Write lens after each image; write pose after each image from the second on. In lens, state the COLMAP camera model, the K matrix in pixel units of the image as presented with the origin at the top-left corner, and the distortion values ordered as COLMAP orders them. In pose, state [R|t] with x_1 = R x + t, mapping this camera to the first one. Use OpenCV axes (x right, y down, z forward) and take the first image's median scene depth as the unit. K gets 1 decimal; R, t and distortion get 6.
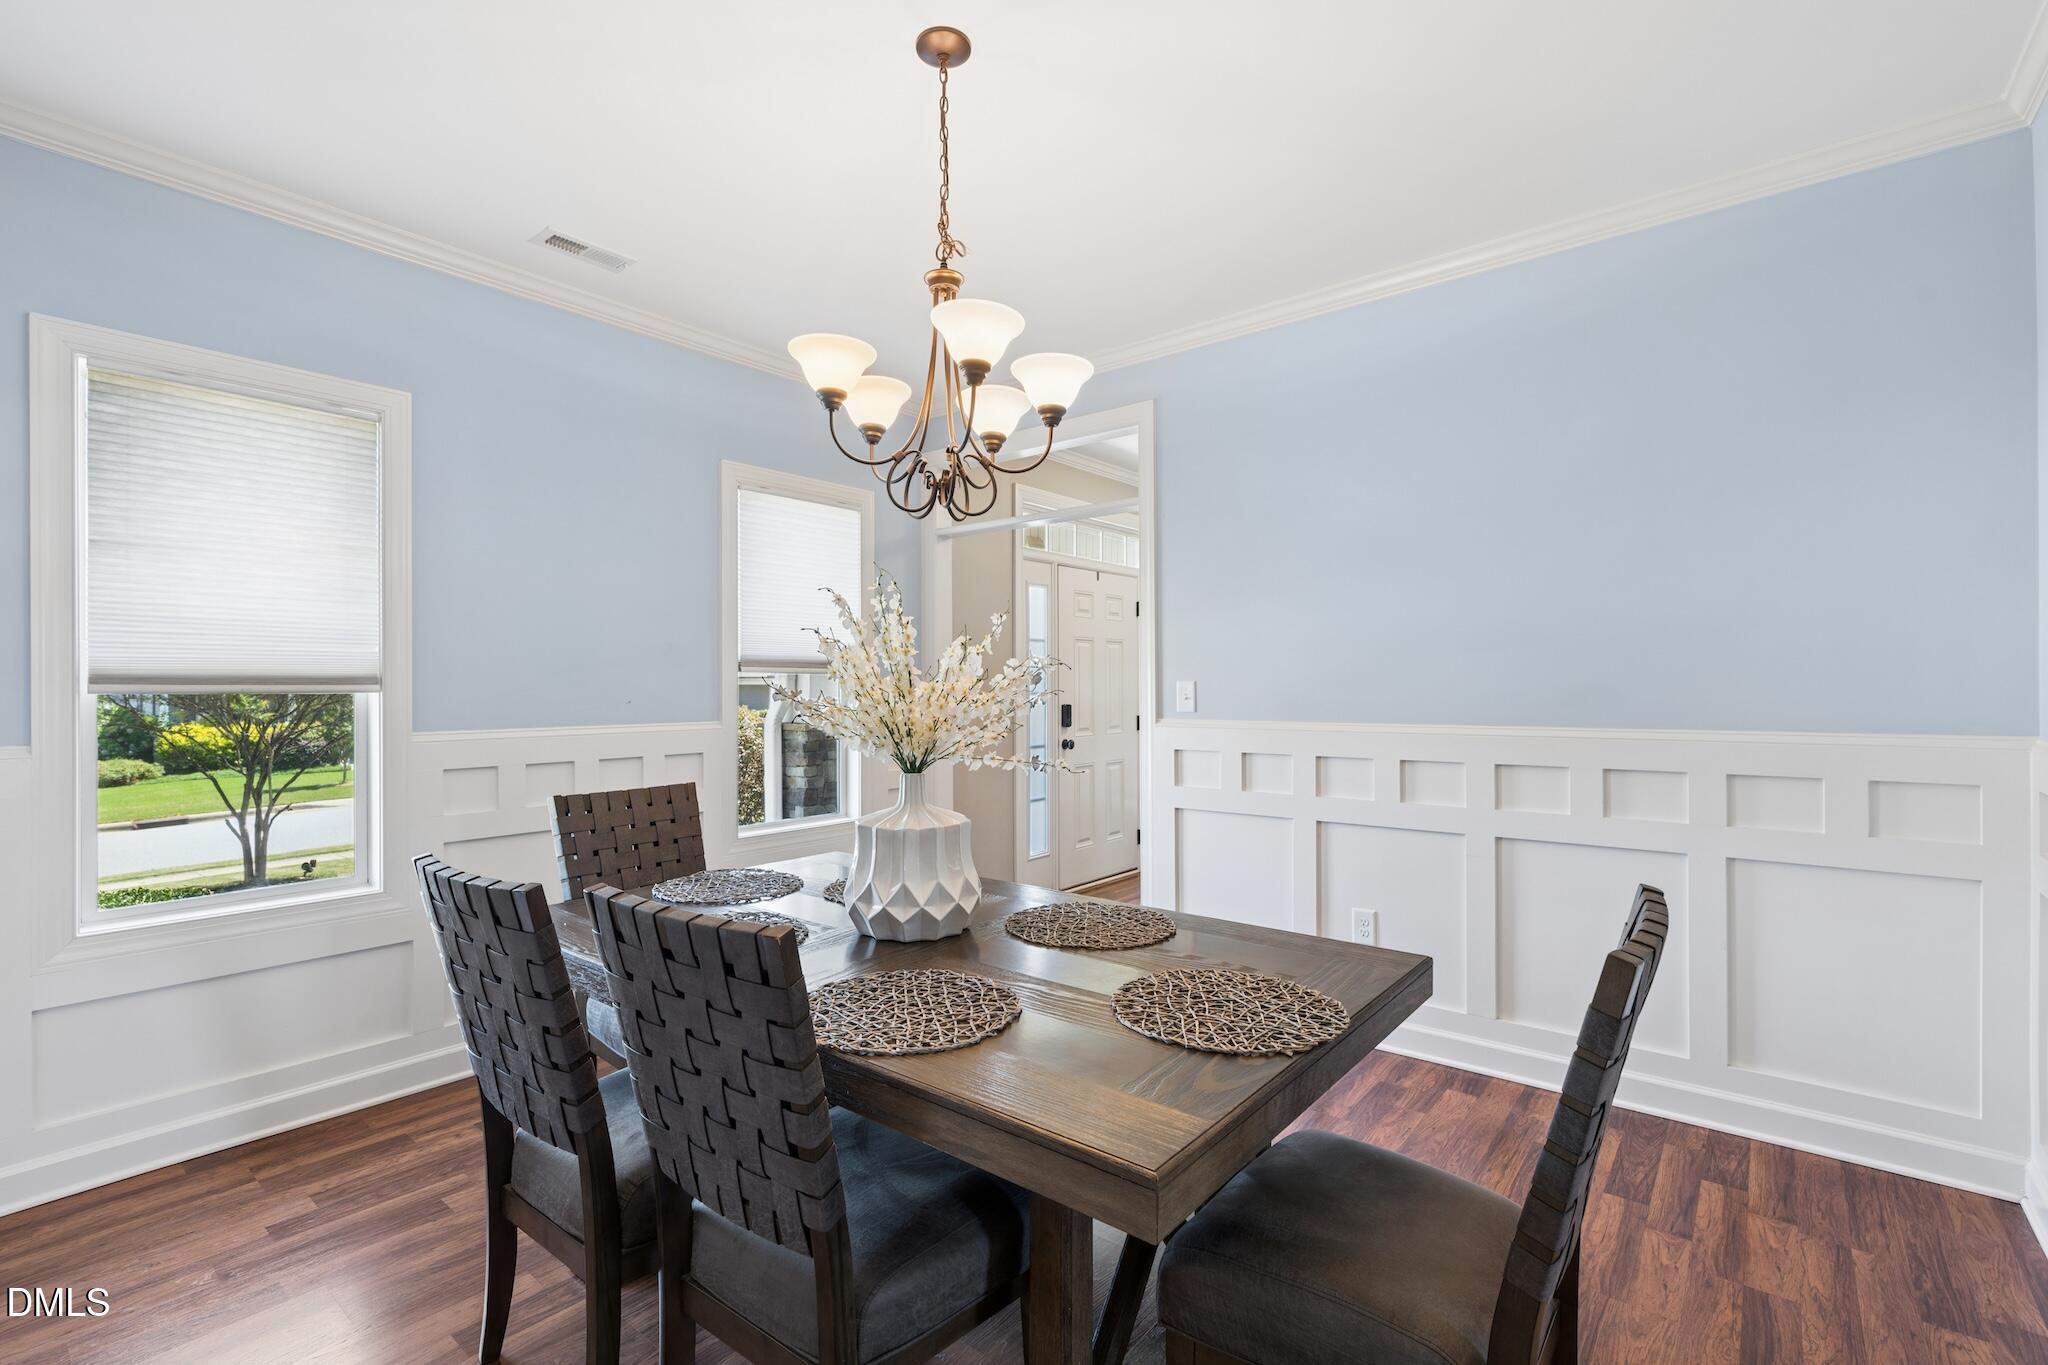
lens RADIAL K [[923.2, 0, 1024.3], [0, 923.2, 698.5], [0, 0, 1]] dist [-0.002453, 0.000978]
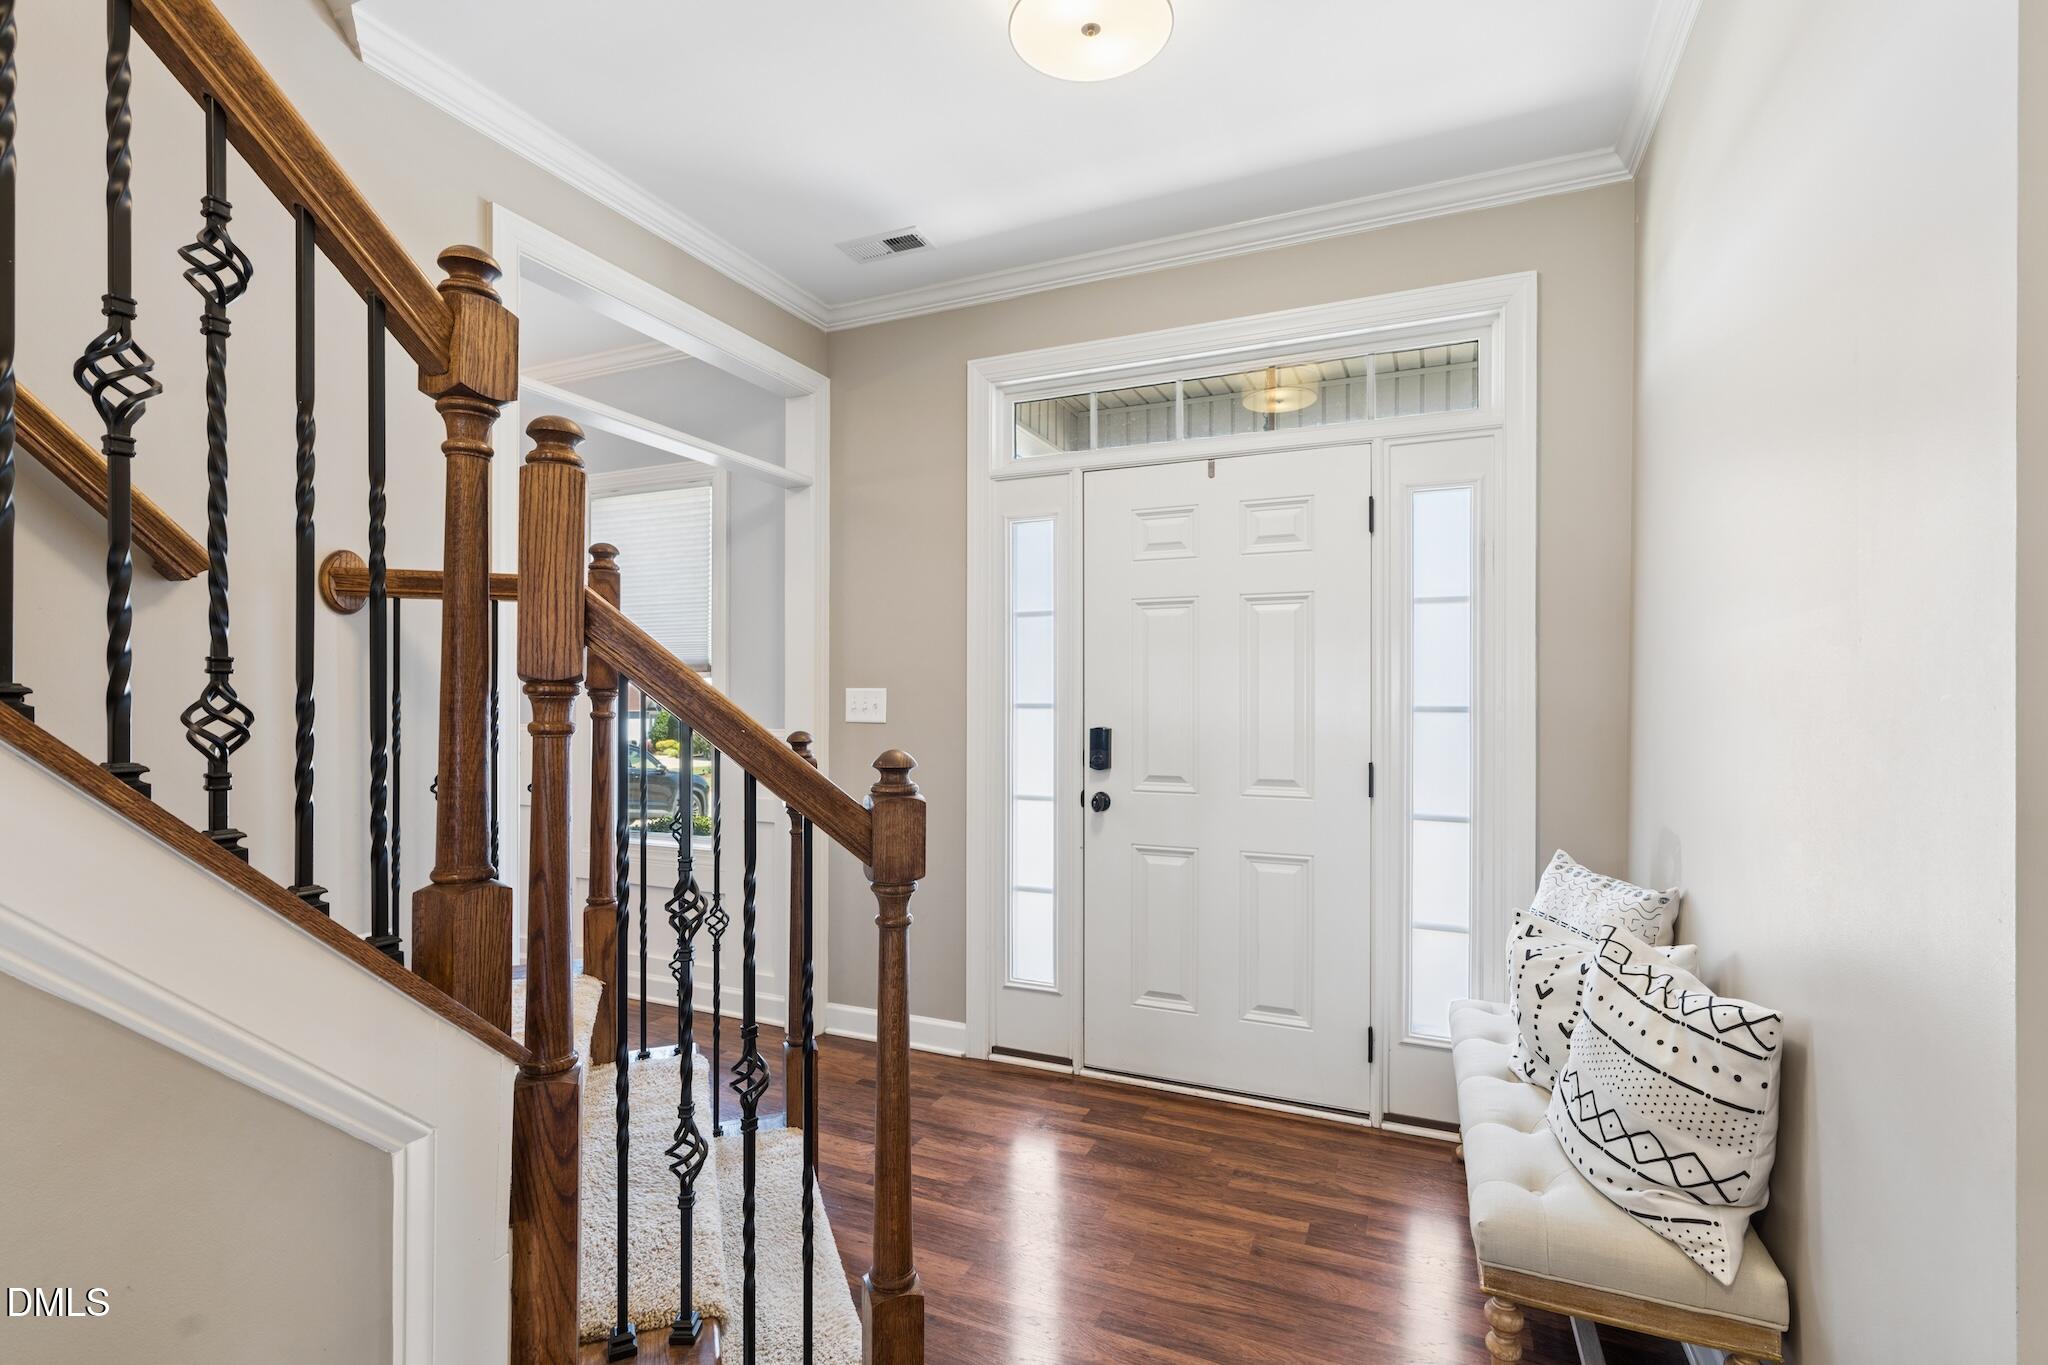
lens RADIAL K [[923.2, 0, 1024.3], [0, 923.2, 698.5], [0, 0, 1]] dist [-0.002453, 0.000978]
pose [[0.269730, 0.006512, -0.962914, 0.548262], [-0.011796, 0.999924, 0.003458, -0.011815], [0.962864, 0.010426, 0.269786, 0.809910]]
